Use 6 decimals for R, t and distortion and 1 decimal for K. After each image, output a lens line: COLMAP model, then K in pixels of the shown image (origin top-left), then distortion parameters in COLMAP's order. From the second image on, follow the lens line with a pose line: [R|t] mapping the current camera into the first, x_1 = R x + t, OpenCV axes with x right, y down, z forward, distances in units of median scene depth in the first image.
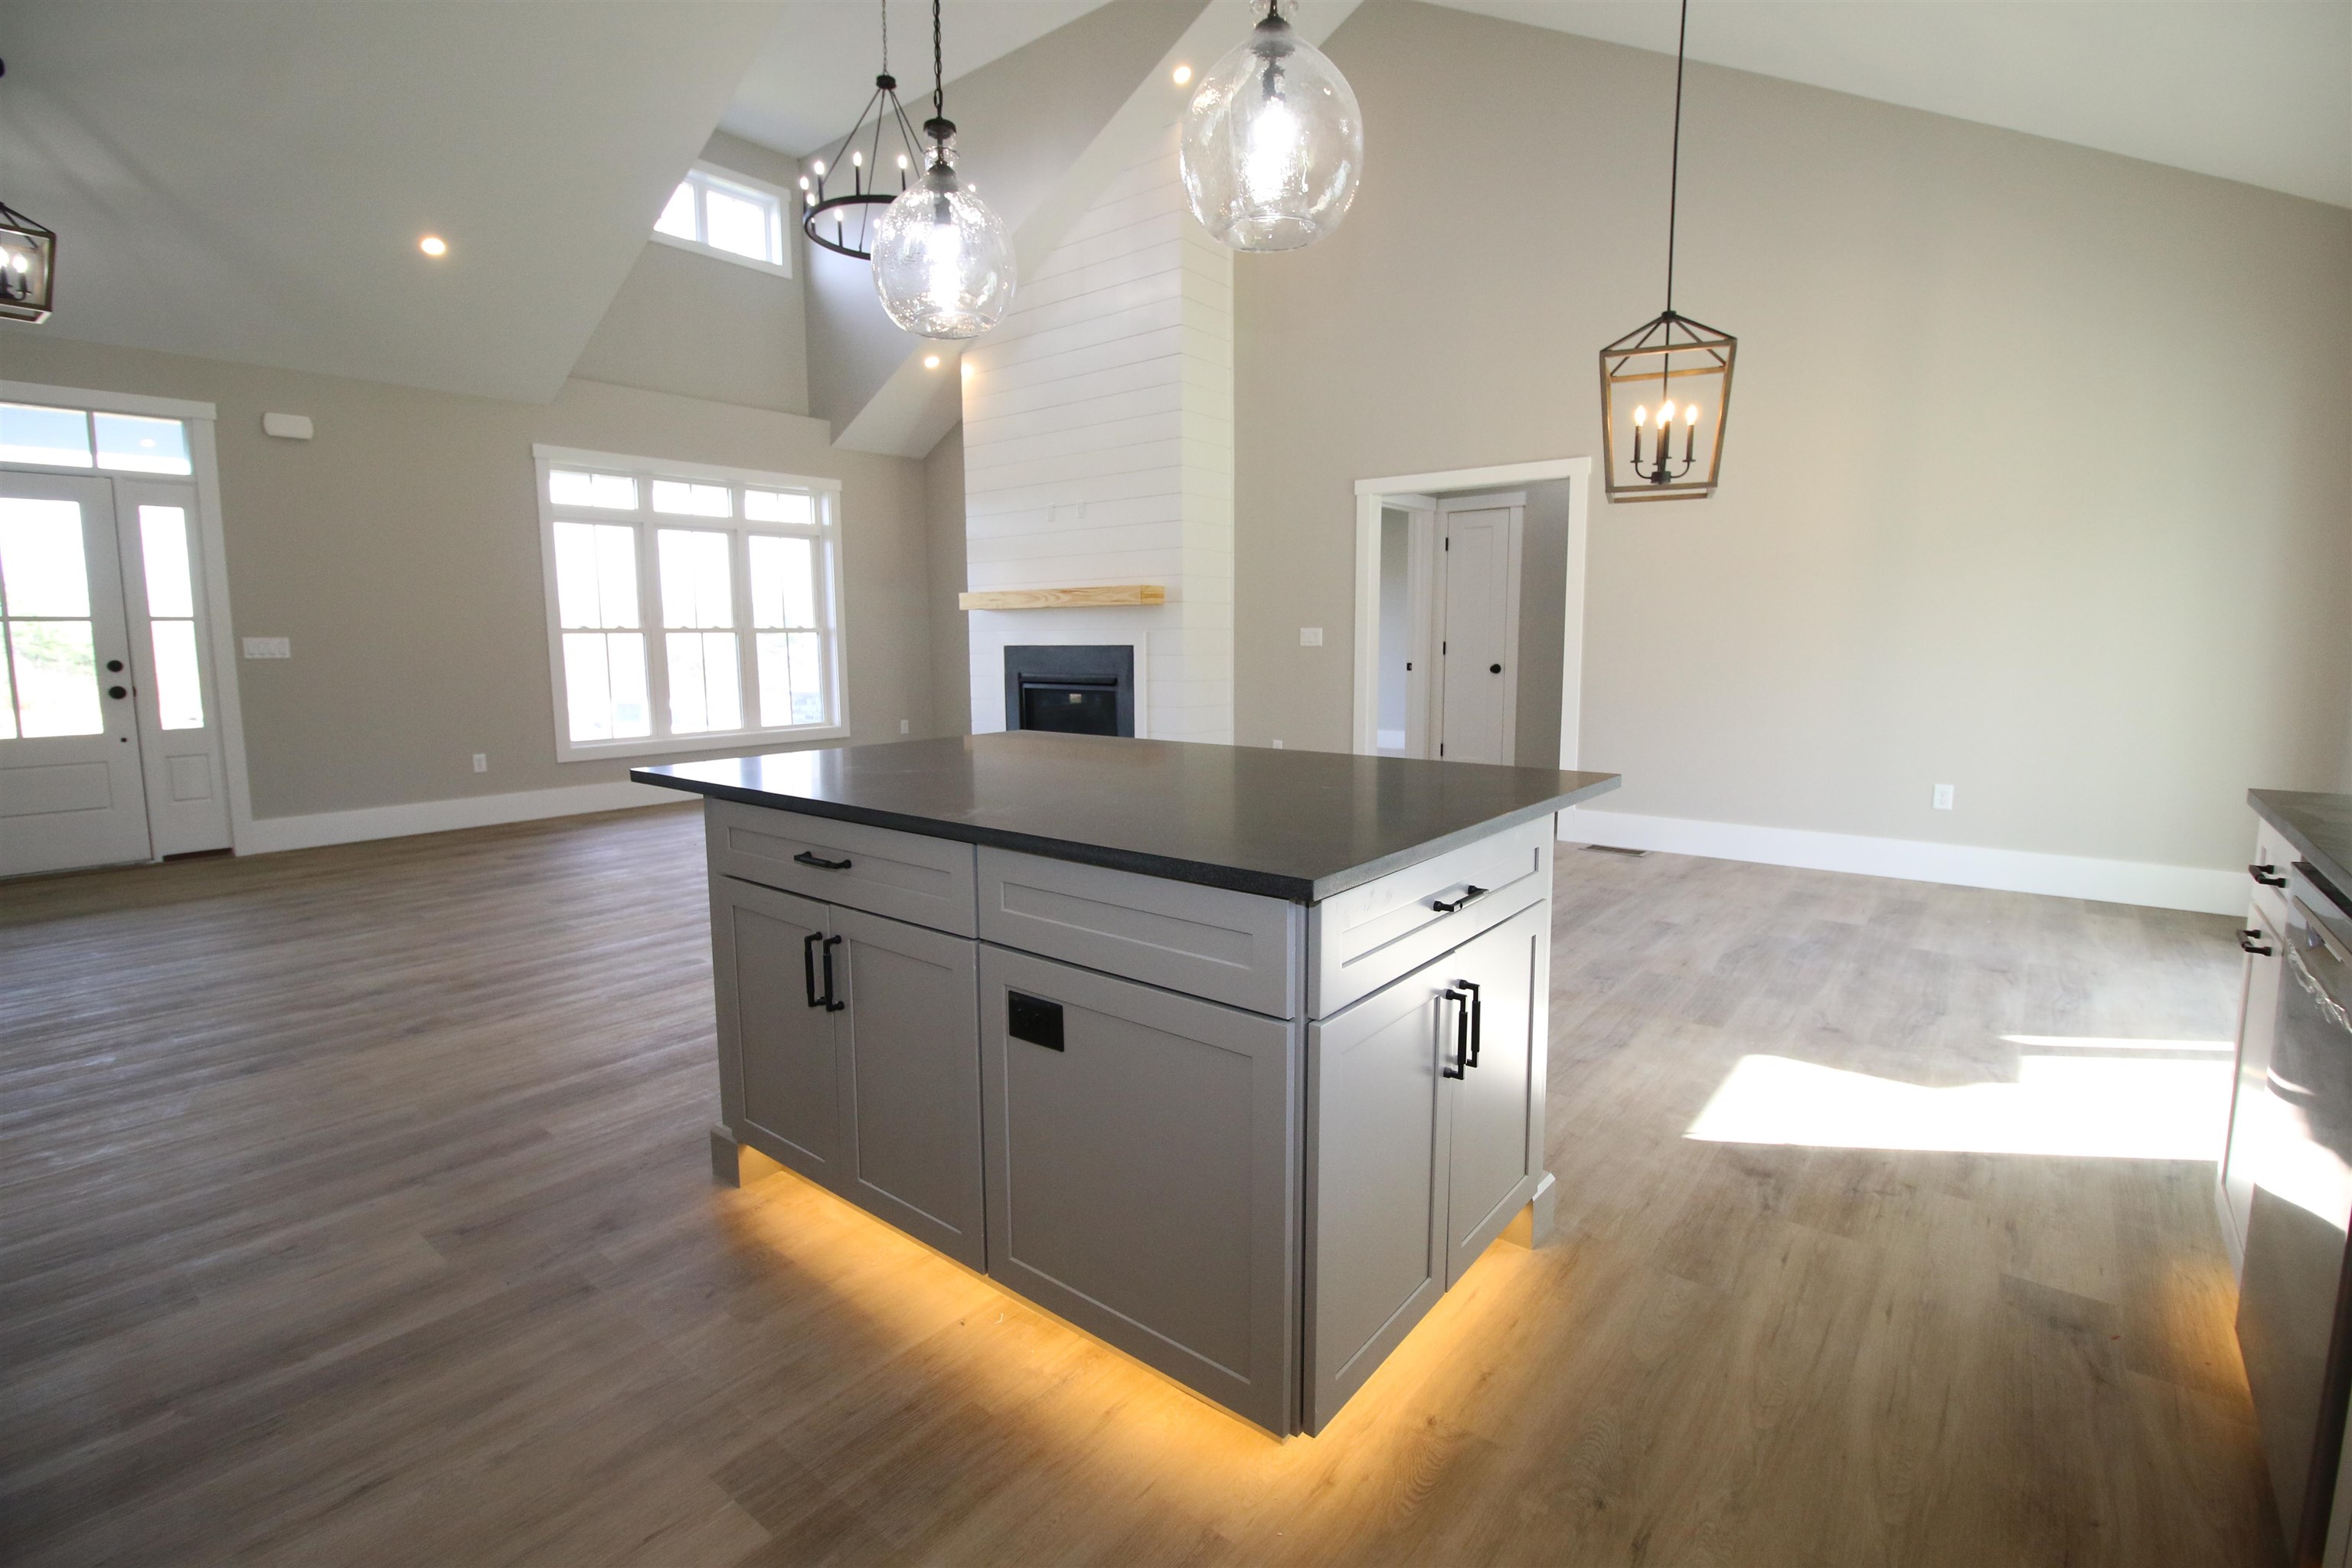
lens RADIAL K [[1082.9, 0, 1174.8], [0, 1082.9, 764.3], [0, 0, 1]] dist [-0.000830, -0.012169]
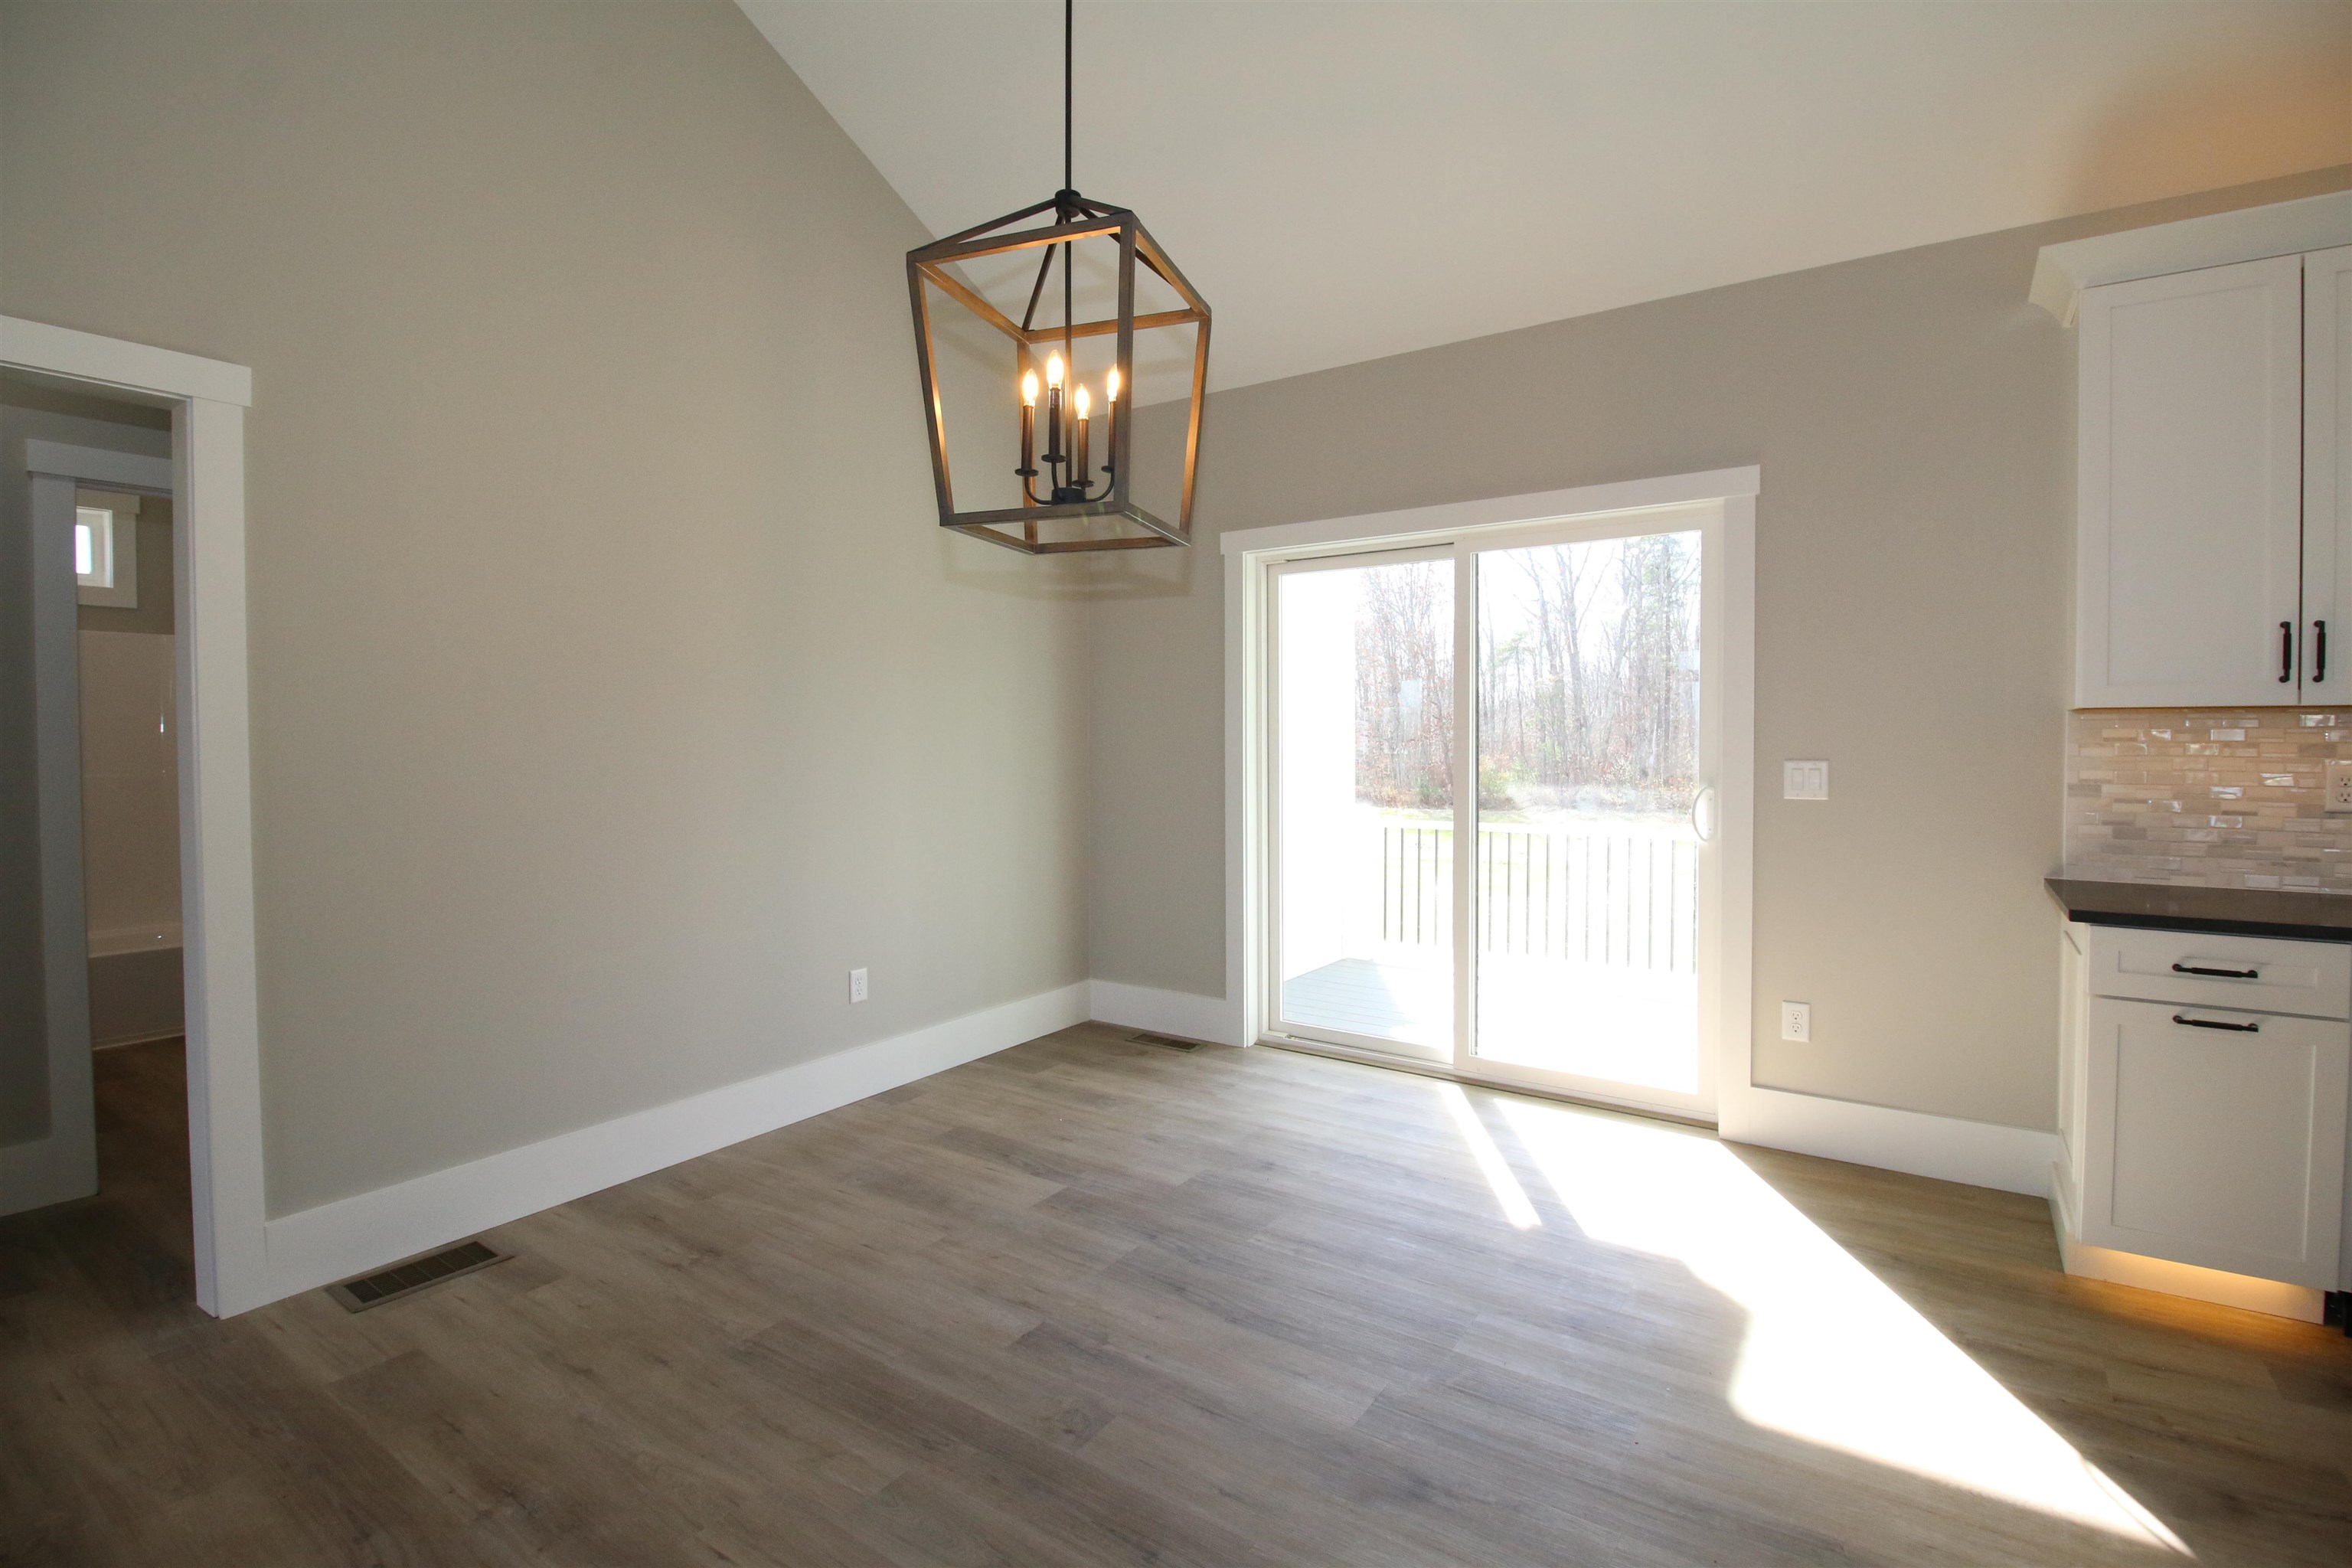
lens RADIAL K [[1082.9, 0, 1174.8], [0, 1082.9, 764.3], [0, 0, 1]] dist [-0.000830, -0.012169]
pose [[-0.081042, -0.023082, 0.996443, -0.134873], [0.121322, 0.992070, 0.032848, -0.260096], [-0.989299, 0.123552, -0.077599, 1.738883]]
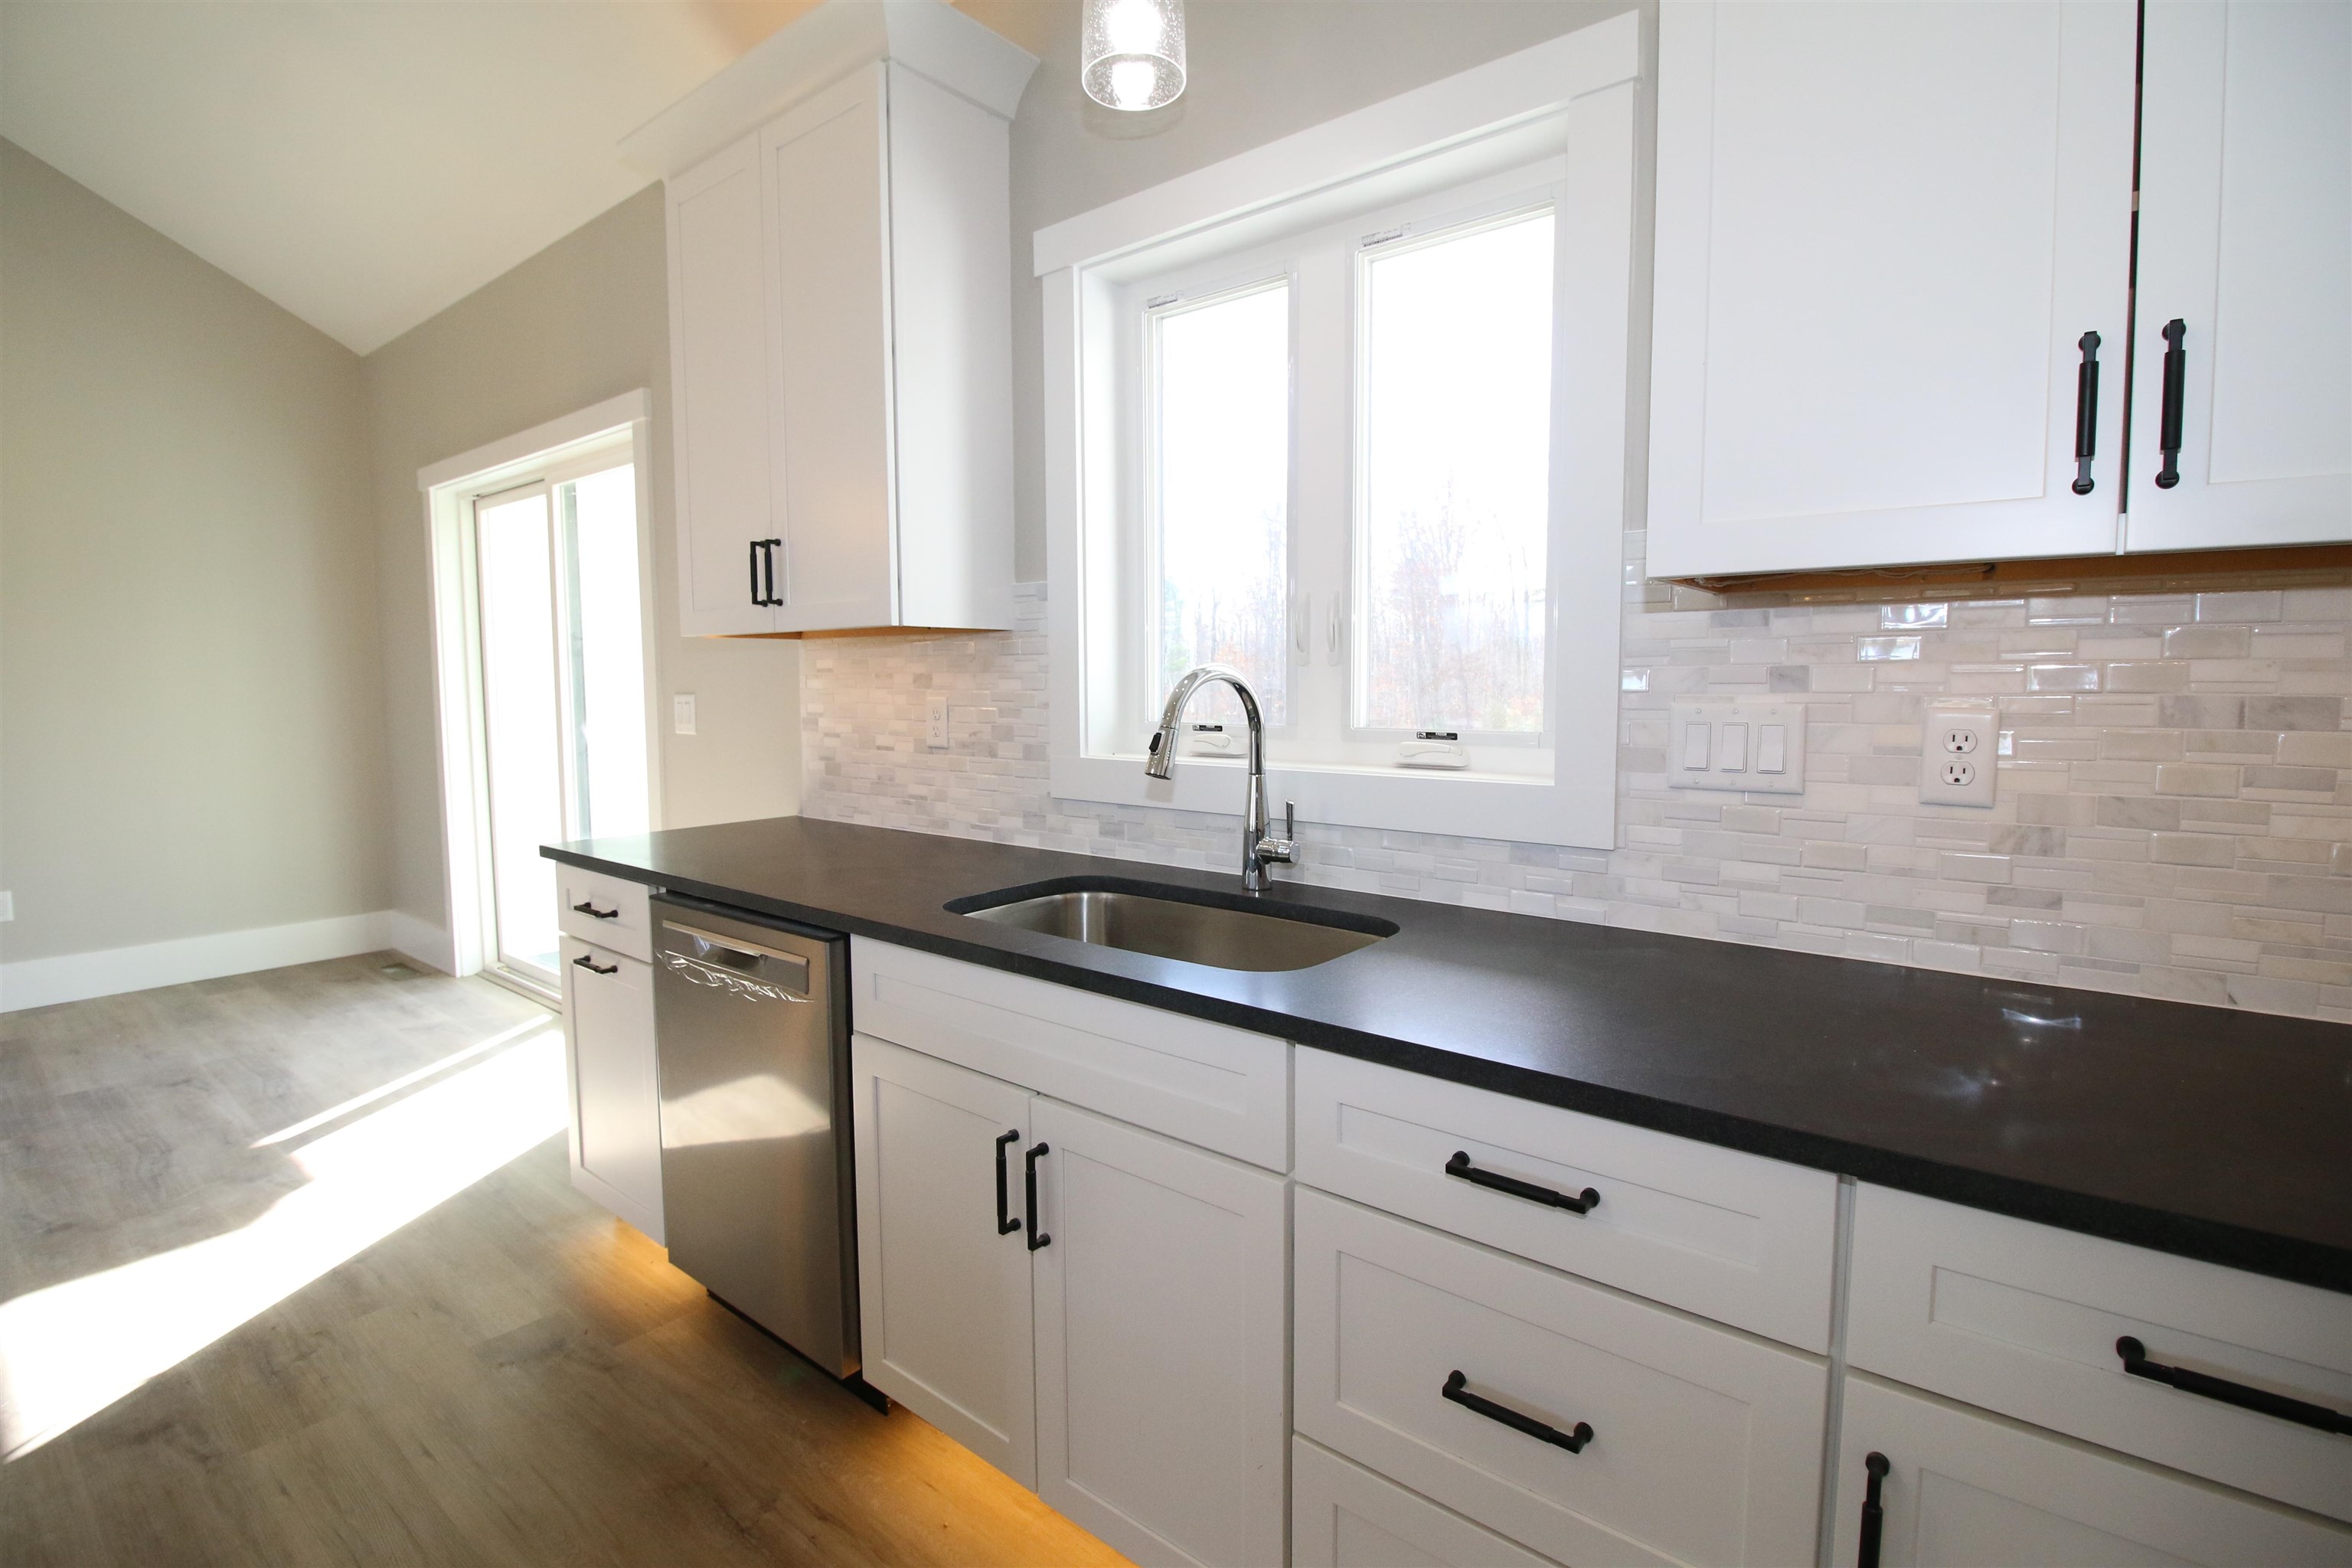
lens RADIAL K [[1082.9, 0, 1174.8], [0, 1082.9, 764.3], [0, 0, 1]] dist [-0.000830, -0.012169]
pose [[-0.006307, -0.074615, 0.997192, -0.179717], [0.121826, 0.989727, 0.074827, -0.059528], [-0.992531, 0.121956, 0.002847, 0.217476]]
